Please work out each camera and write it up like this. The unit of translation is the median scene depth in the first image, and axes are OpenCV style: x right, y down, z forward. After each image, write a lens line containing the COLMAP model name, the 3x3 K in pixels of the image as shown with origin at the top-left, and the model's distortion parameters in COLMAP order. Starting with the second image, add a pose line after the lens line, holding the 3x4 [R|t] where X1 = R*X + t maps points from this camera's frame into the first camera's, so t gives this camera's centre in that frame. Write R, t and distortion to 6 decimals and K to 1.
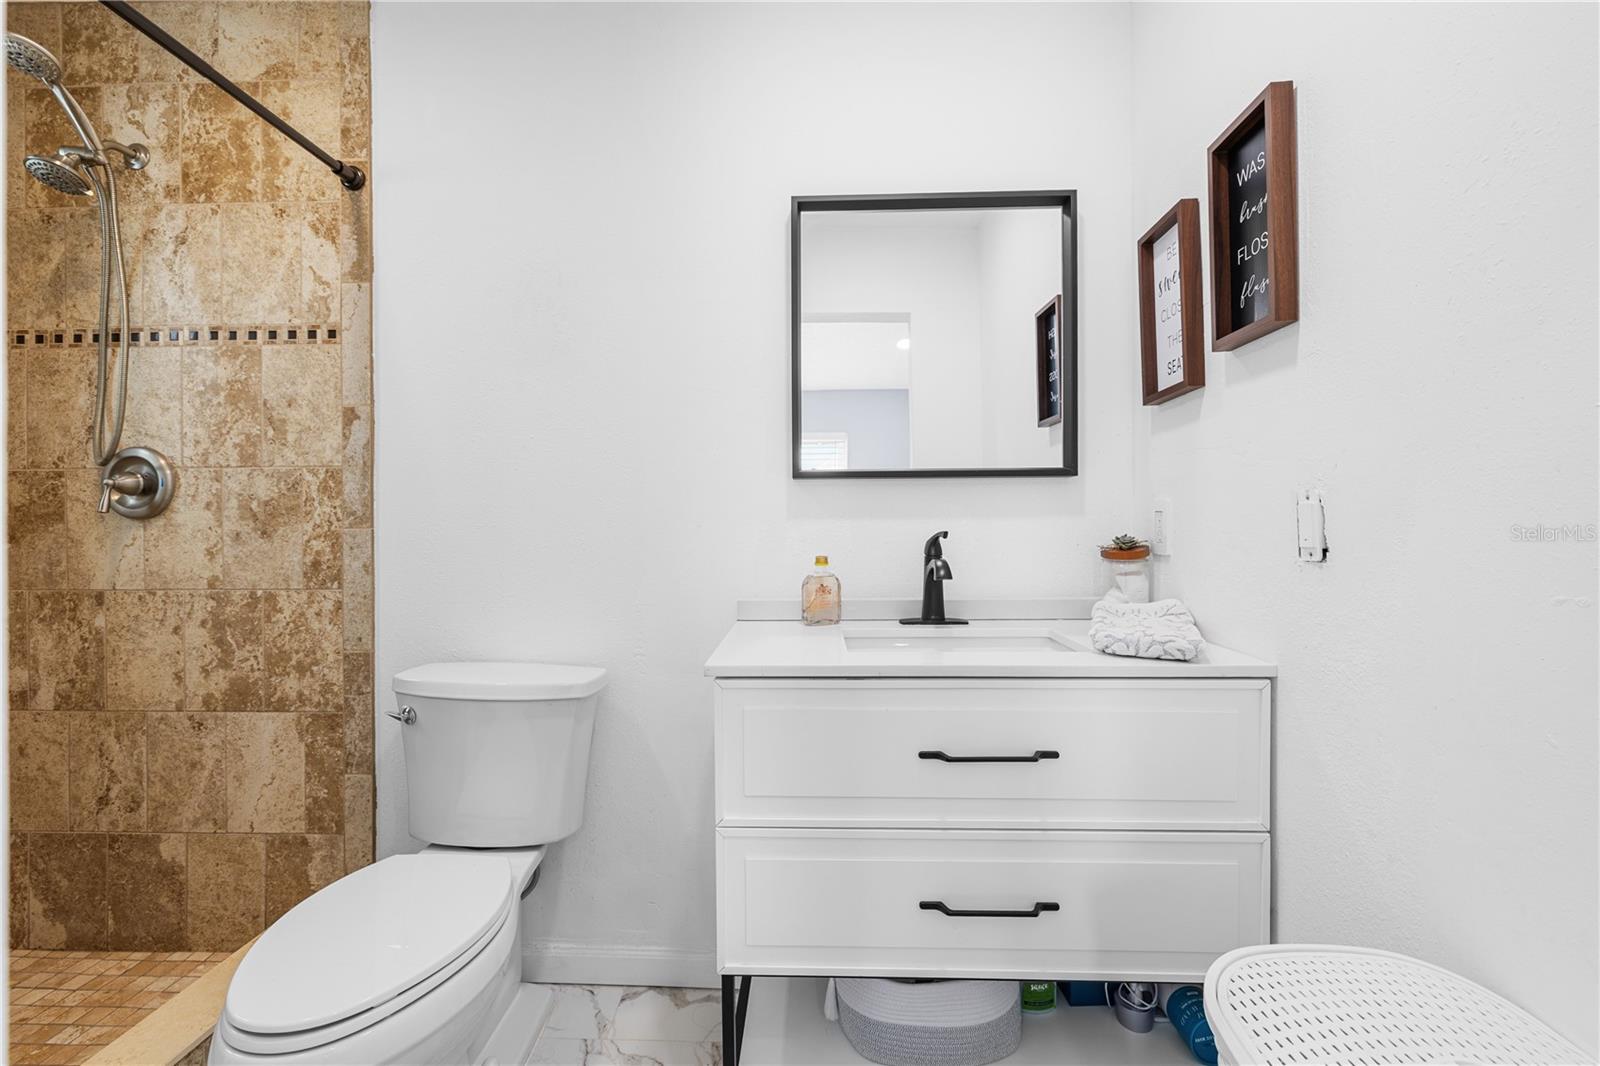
lens RADIAL K [[659.2, 0, 801.0], [0, 659.2, 529.8], [0, 0, 1]] dist [0.001206, 0.000008]
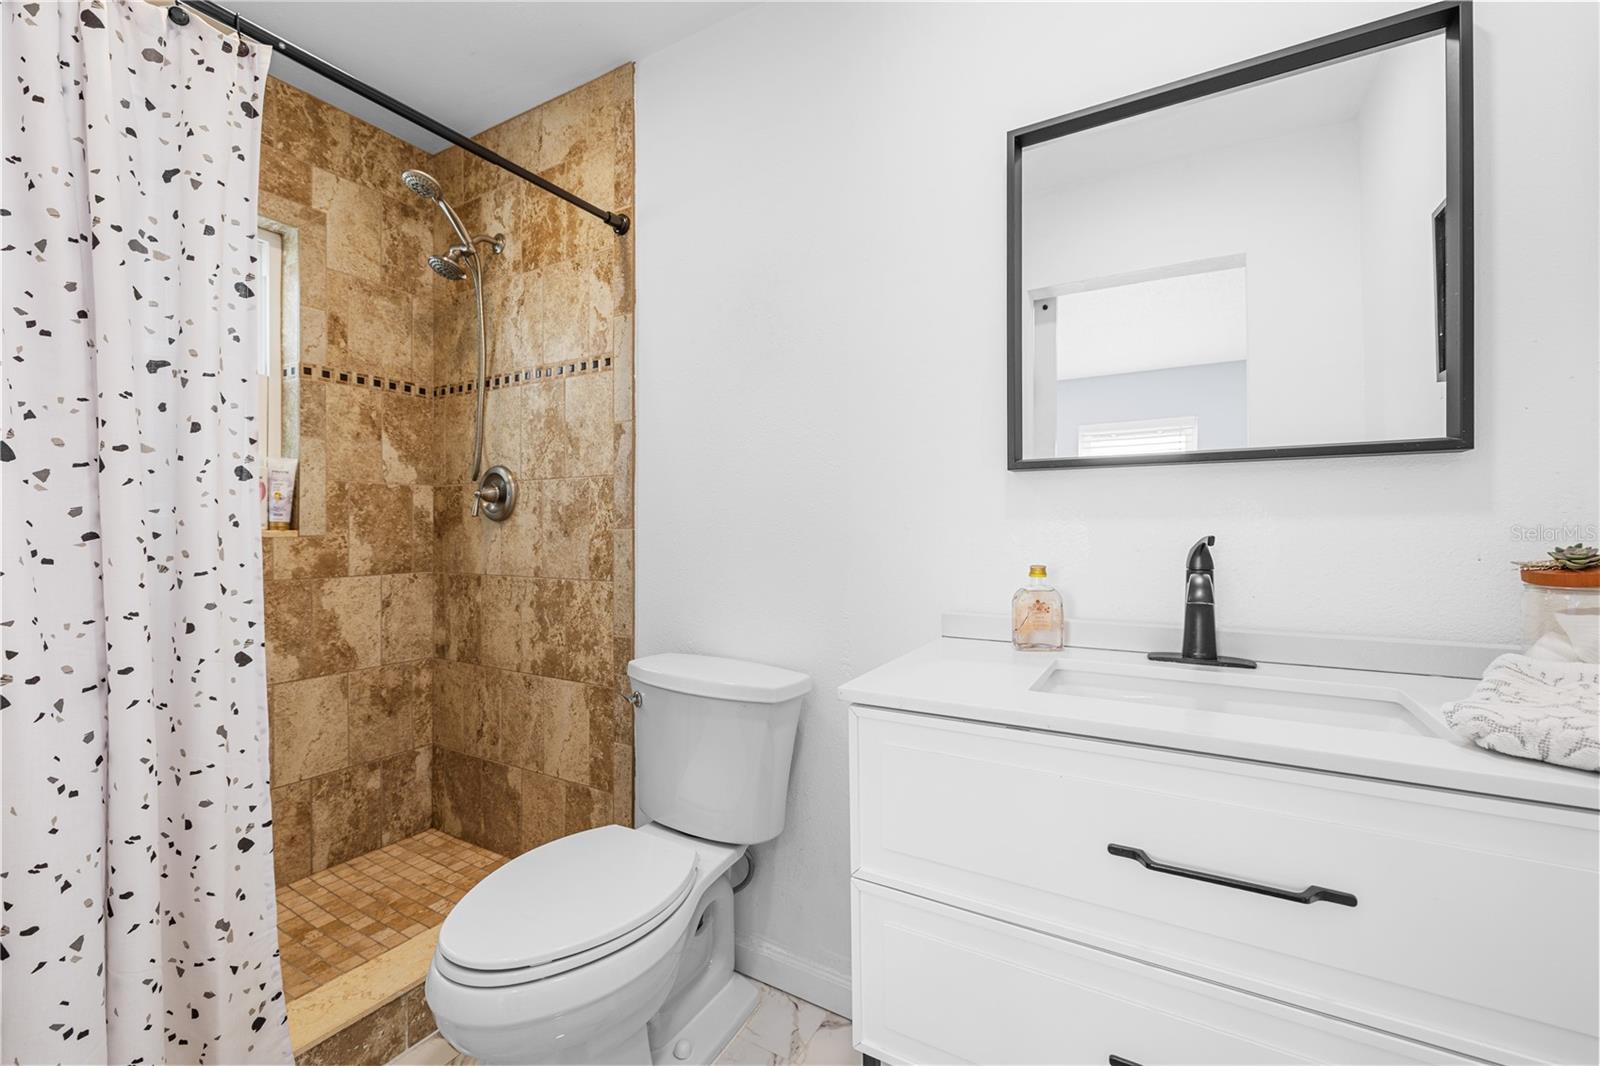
lens RADIAL K [[673.6, 0, 761.0], [0, 673.6, 528.7], [0, 0, 1]] dist [0.000217, 0.000389]
pose [[0.879078, 0.003604, -0.476664, 0.094424], [-0.005337, 0.999983, -0.002282, -0.001080], [0.476648, 0.004550, 0.879083, 0.084126]]
